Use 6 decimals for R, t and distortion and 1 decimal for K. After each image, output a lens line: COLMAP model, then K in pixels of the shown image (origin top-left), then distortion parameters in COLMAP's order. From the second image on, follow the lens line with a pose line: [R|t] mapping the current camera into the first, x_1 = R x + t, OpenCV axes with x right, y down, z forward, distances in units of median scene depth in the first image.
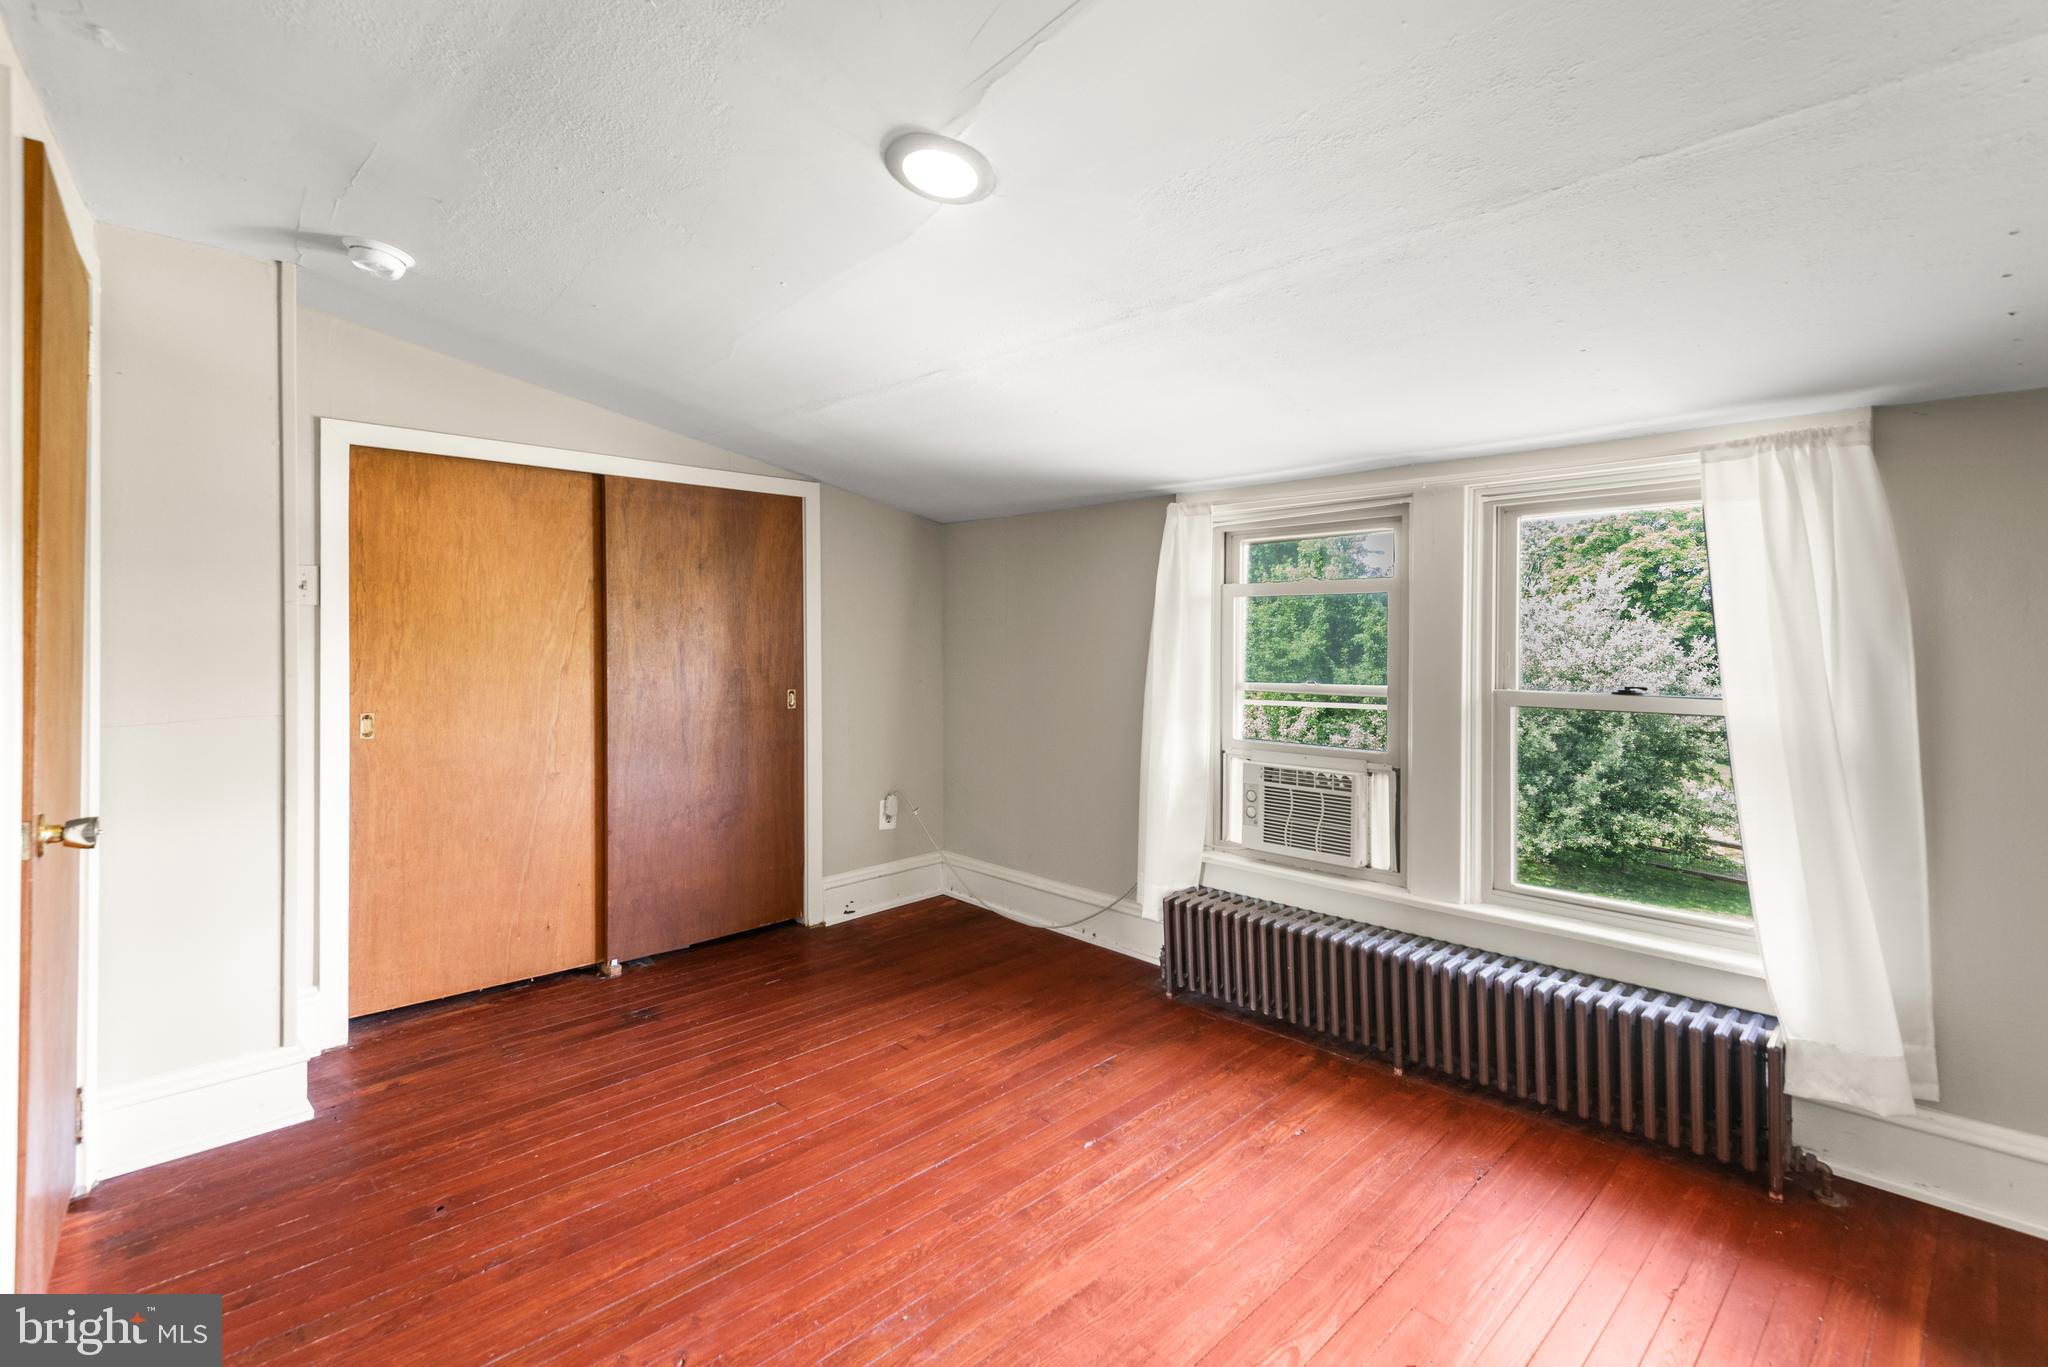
lens RADIAL K [[940.6, 0, 1001.1], [0, 940.6, 633.6], [0, 0, 1]] dist [0.015711, -0.009051]
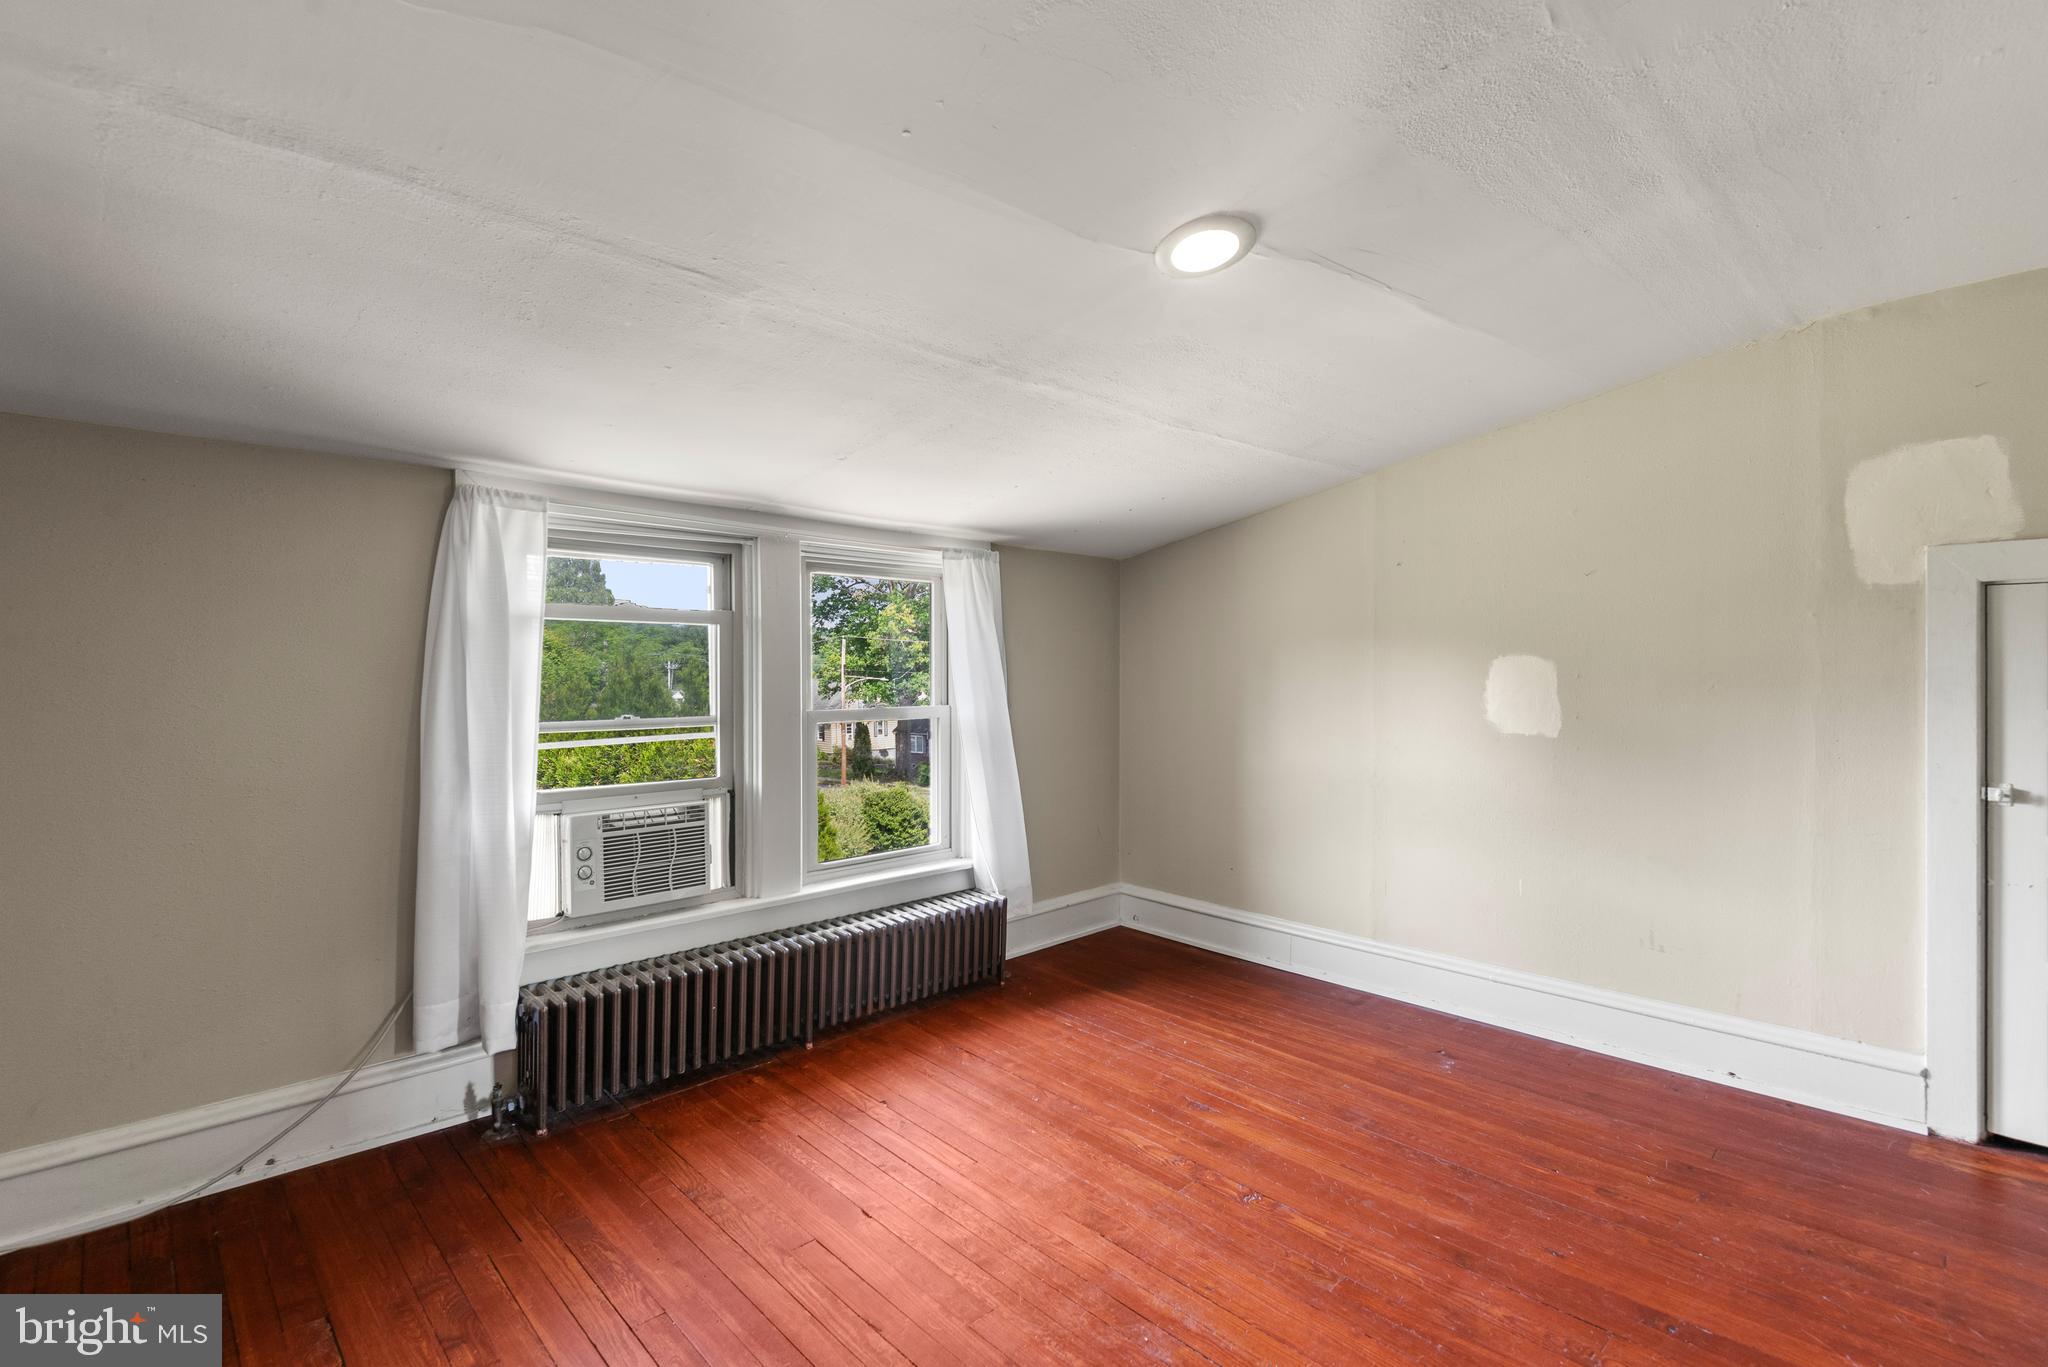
lens RADIAL K [[940.6, 0, 1025.4], [0, 940.6, 676.8], [0, 0, 1]] dist [0.015711, -0.009051]
pose [[-0.009051, -0.007123, 0.999934, -0.682711], [-0.004792, 0.999963, 0.007079, 0.005126], [-0.999948, -0.004728, -0.009085, 0.706224]]
